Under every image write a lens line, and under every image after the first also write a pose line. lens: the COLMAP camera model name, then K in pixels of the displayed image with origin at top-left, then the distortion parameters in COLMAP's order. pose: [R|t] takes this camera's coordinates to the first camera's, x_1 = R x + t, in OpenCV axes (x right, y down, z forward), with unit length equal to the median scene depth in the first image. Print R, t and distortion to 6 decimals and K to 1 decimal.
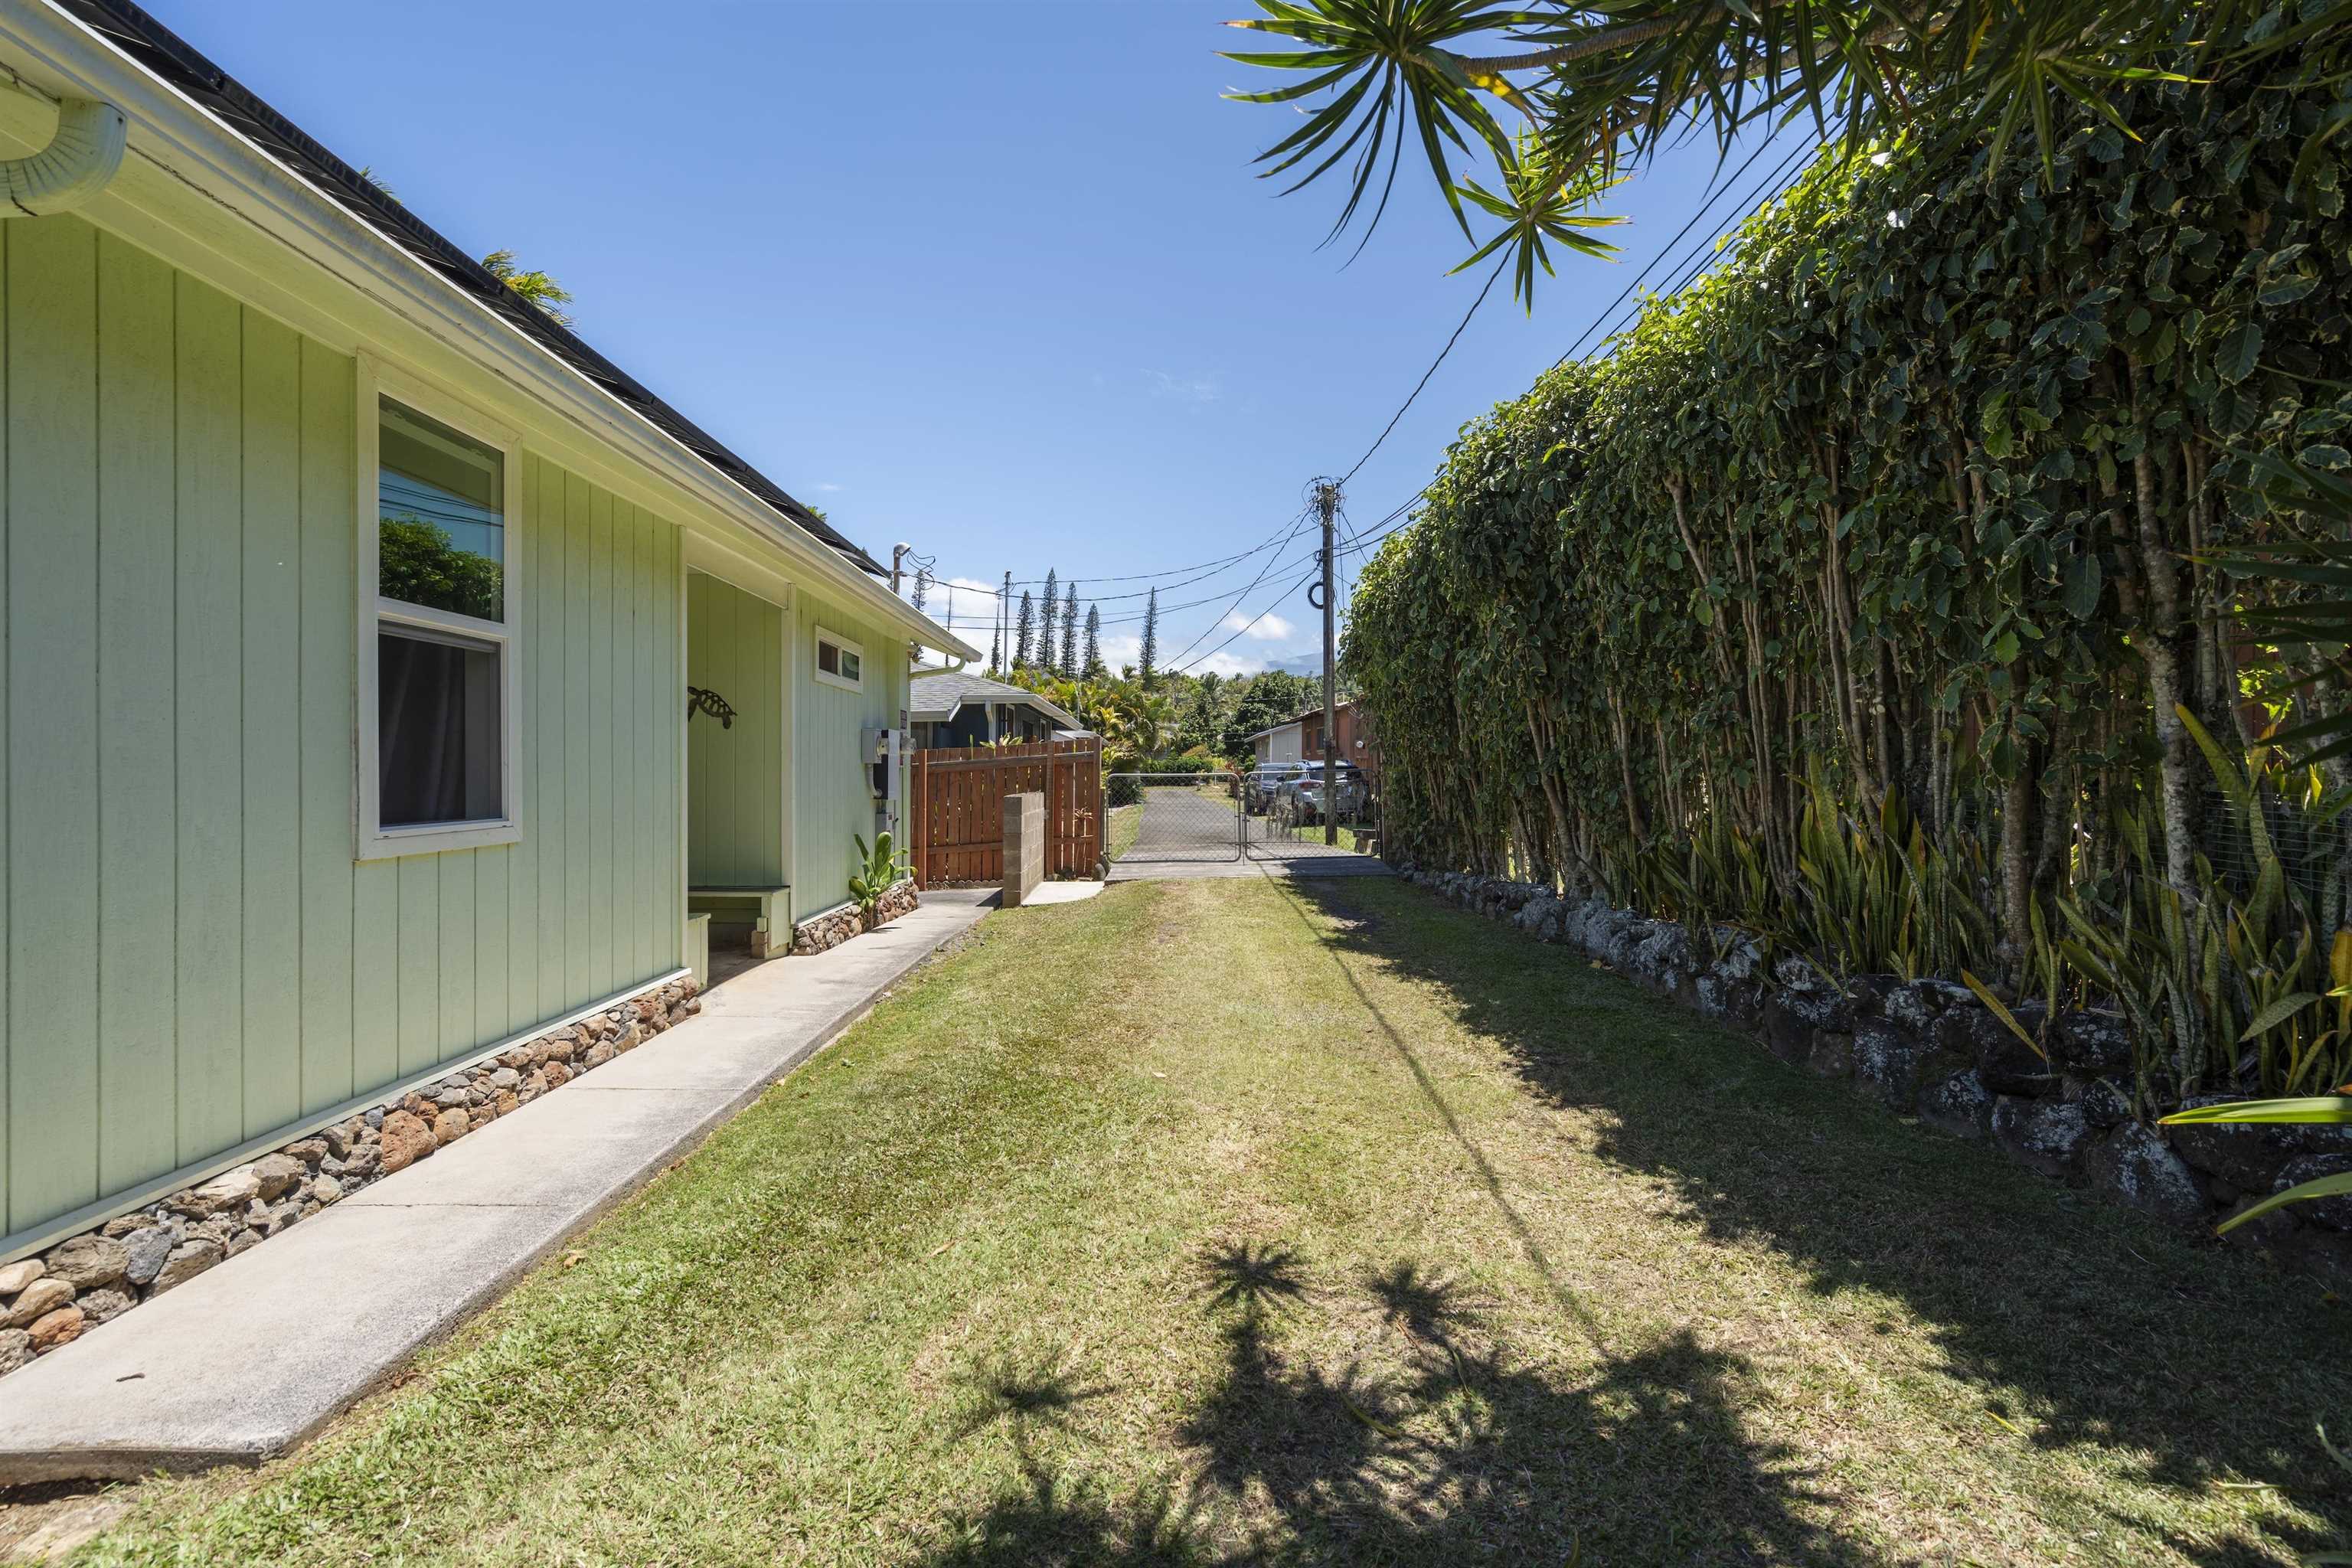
lens RADIAL K [[1072.9, 0, 1176.5], [0, 1072.9, 780.0], [0, 0, 1]] dist [-0.002473, -0.000179]
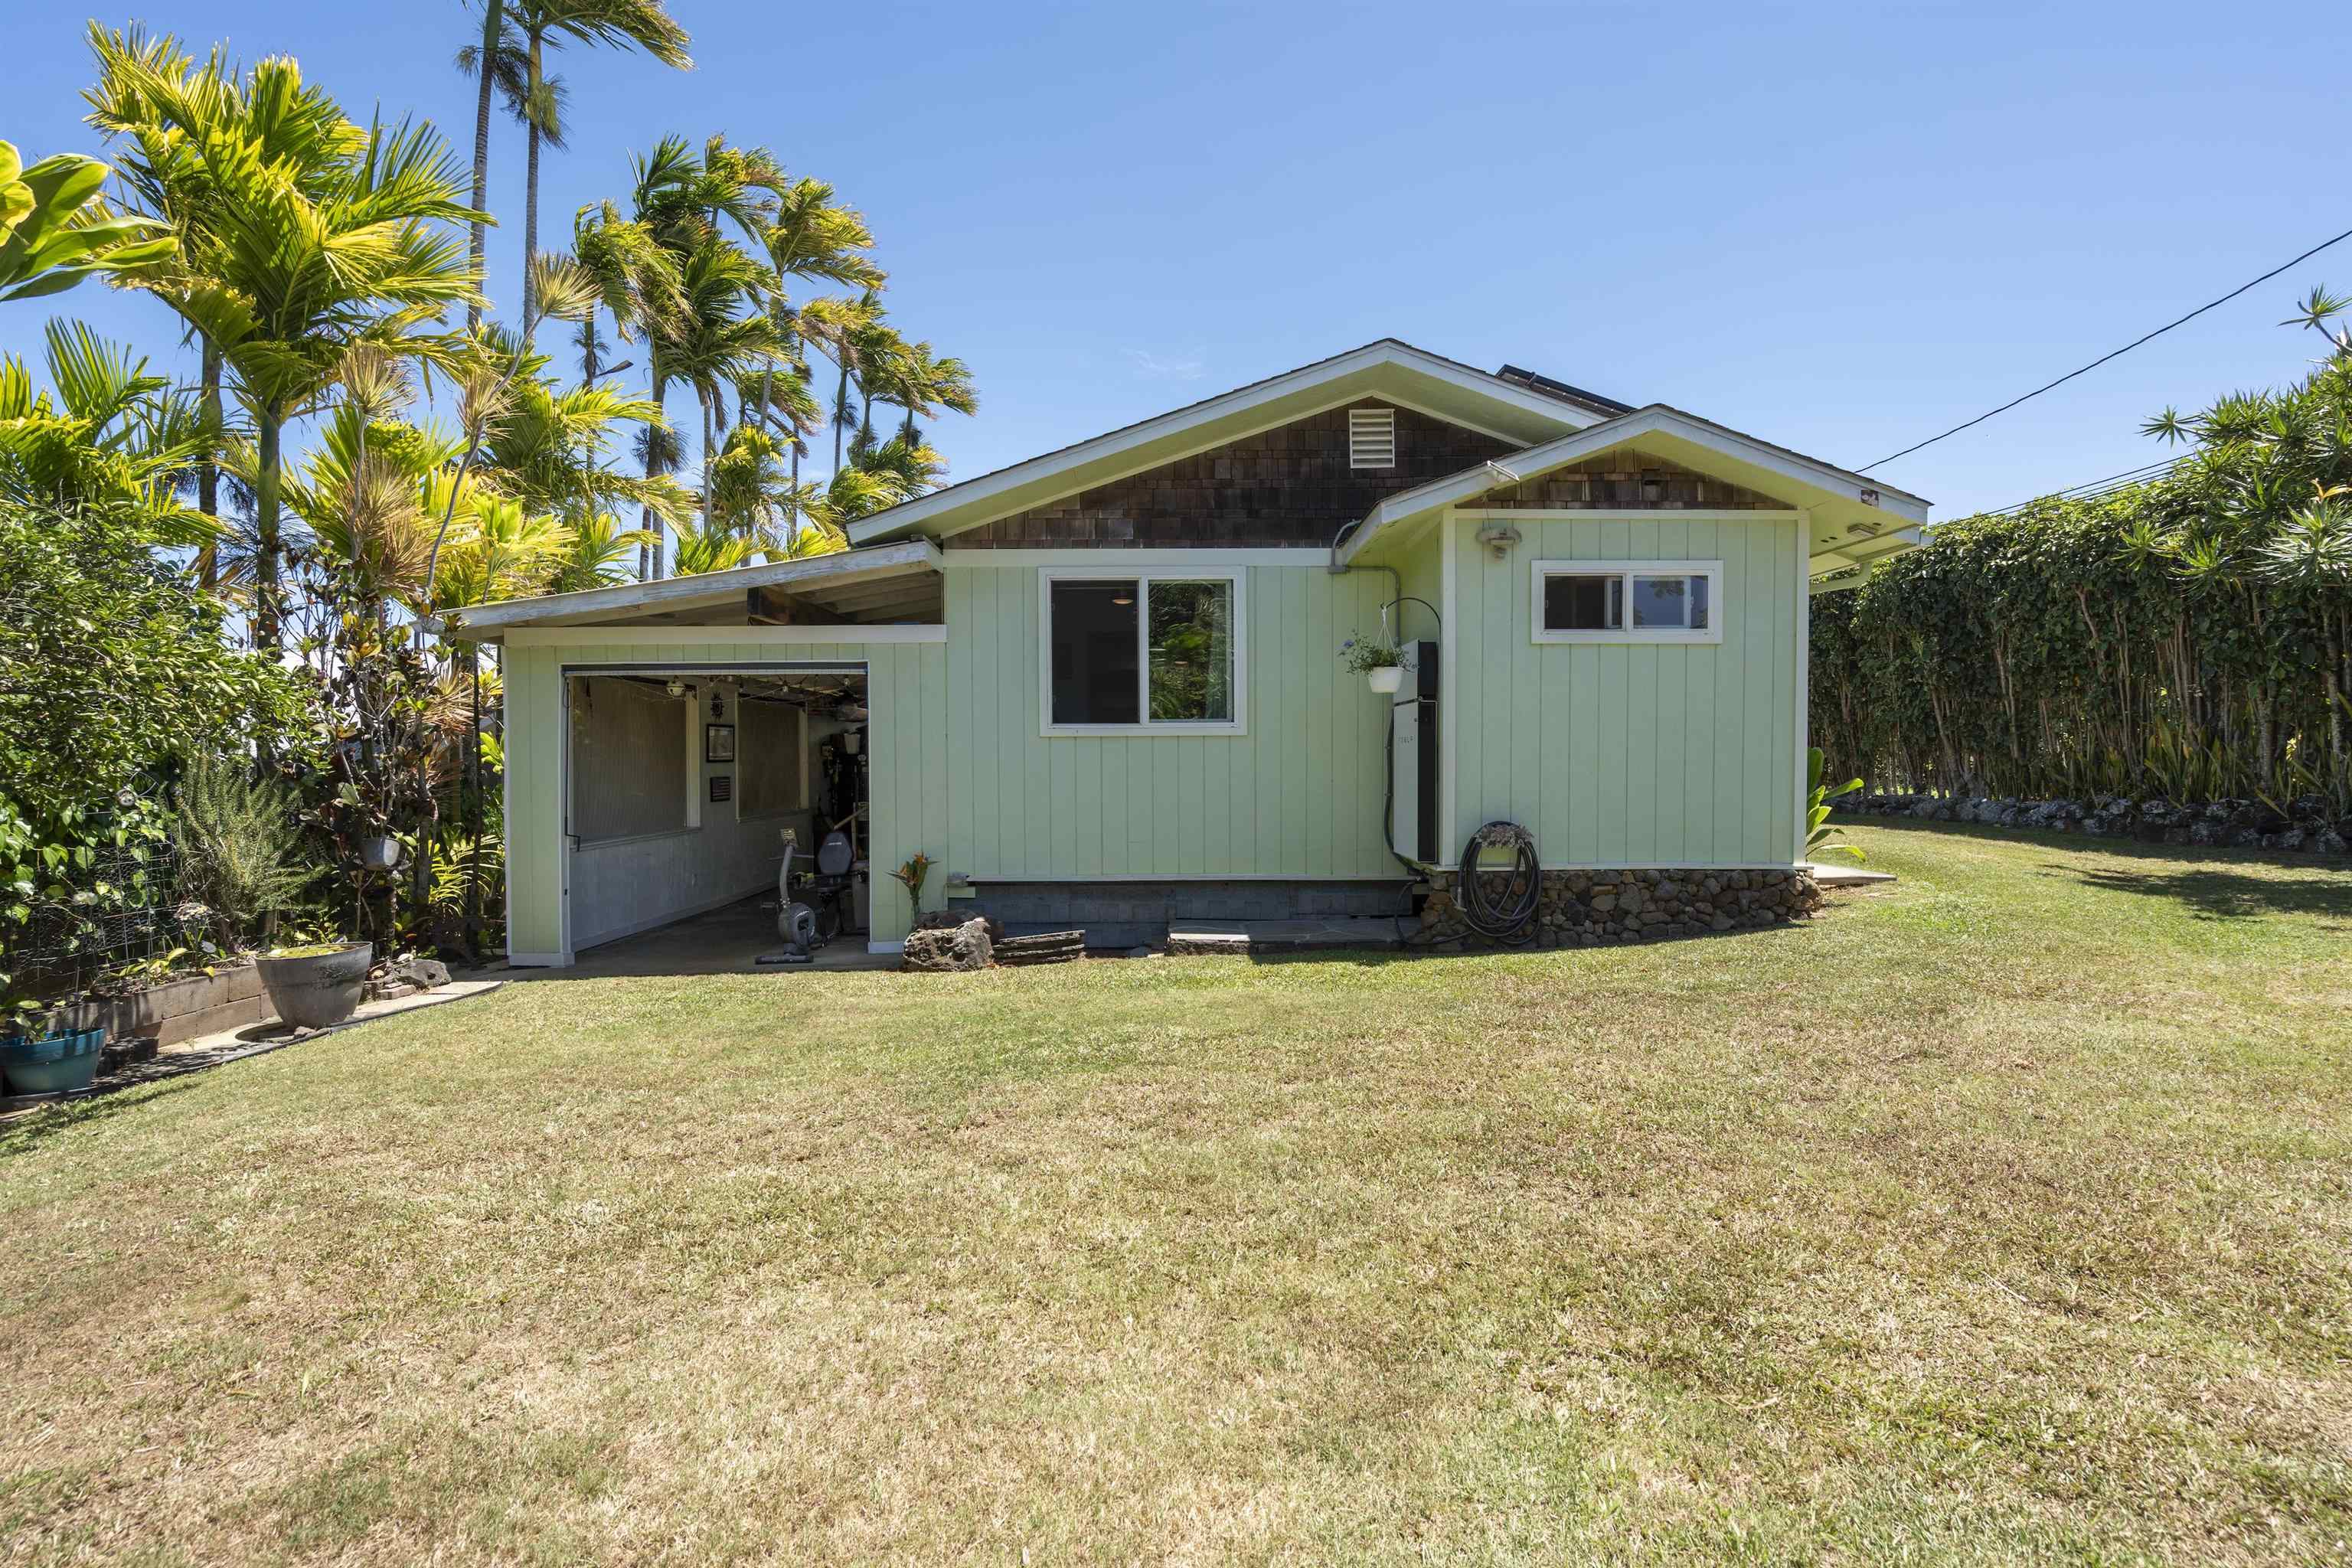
lens RADIAL K [[1072.9, 0, 1176.1], [0, 1072.9, 773.3], [0, 0, 1]] dist [-0.002473, -0.000179]
pose [[0.999822, -0.010853, -0.015415, -0.909967], [0.011014, 0.999885, 0.010383, 0.035205], [0.015300, -0.010551, 0.999827, -0.820376]]
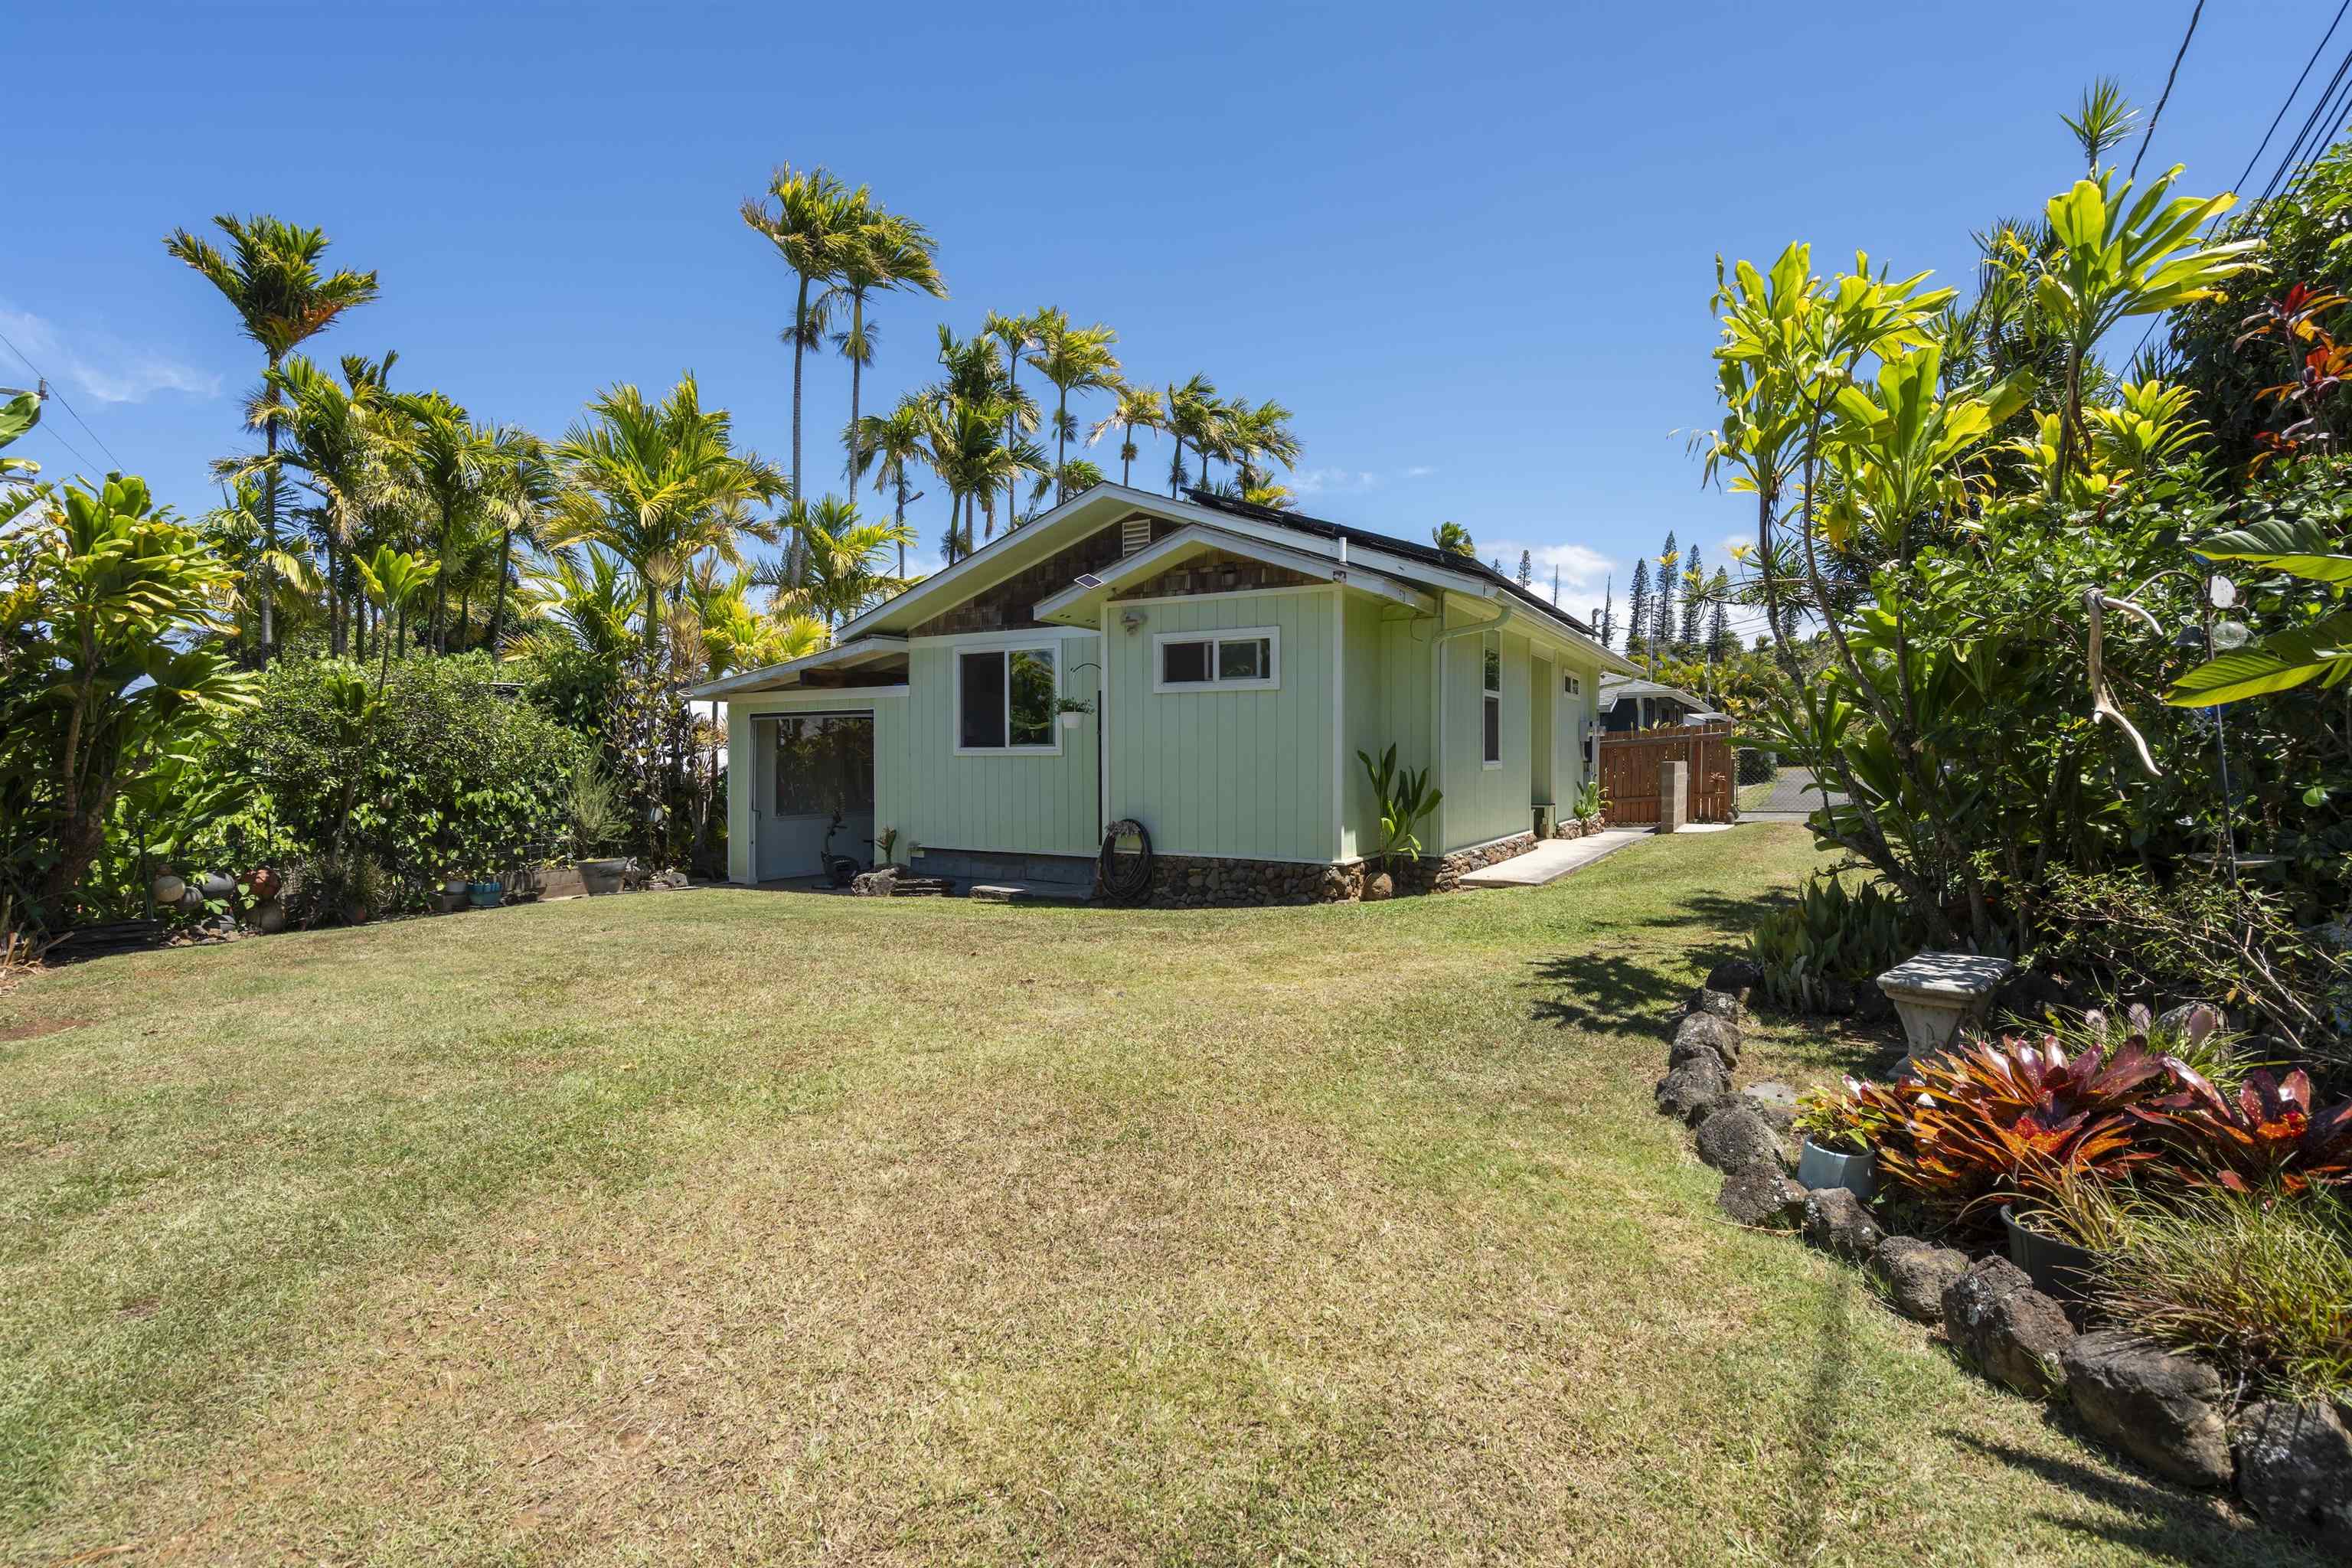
lens RADIAL K [[1072.9, 0, 1180.8], [0, 1072.9, 777.4], [0, 0, 1]] dist [-0.002473, -0.000179]
pose [[0.856036, 0.004205, -0.516900, 0.064599], [0.002891, 0.999912, 0.012923, 0.021935], [0.516909, -0.012557, 0.855949, -0.984826]]
